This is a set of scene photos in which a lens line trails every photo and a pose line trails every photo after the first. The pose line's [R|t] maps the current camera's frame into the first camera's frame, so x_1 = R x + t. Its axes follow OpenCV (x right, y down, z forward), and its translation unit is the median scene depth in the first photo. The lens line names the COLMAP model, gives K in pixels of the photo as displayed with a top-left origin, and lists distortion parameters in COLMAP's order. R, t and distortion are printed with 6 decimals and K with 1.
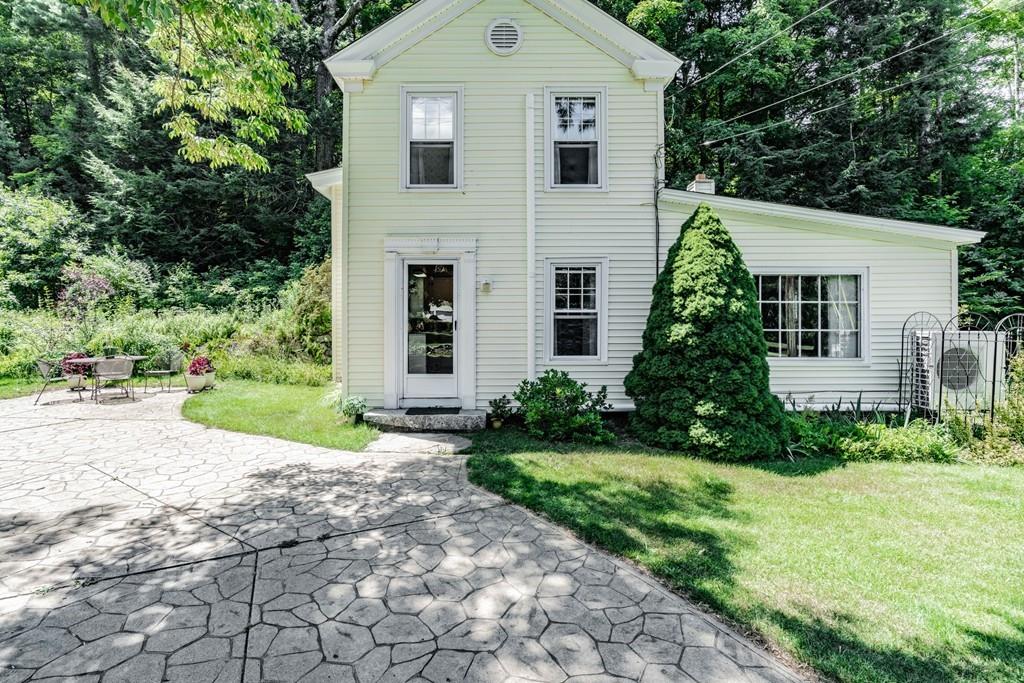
lens RADIAL K [[465.2, 0, 494.7], [0, 465.2, 326.4], [0, 0, 1]] dist [-0.008562, 0.002053]
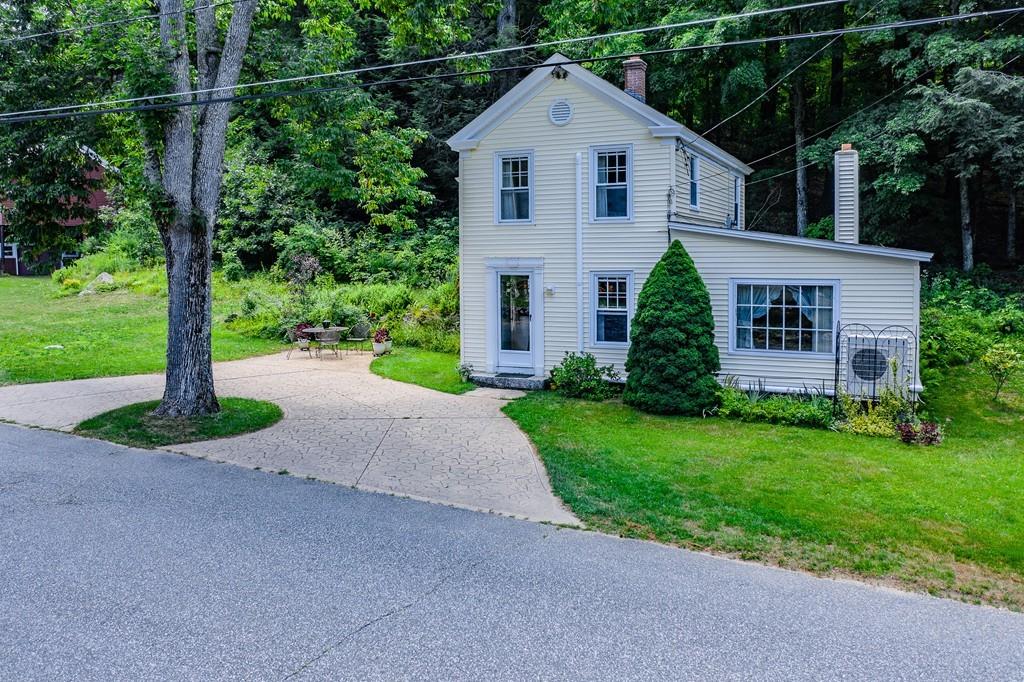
lens RADIAL K [[795.4, 0, 514.3], [0, 795.4, 313.0], [0, 0, 1]] dist [-0.013752, -0.006301]
pose [[0.915921, 0.024544, -0.400607, 0.863998], [0.002309, 0.997790, 0.066409, -0.181474], [0.401351, -0.061750, 0.913840, -1.277839]]
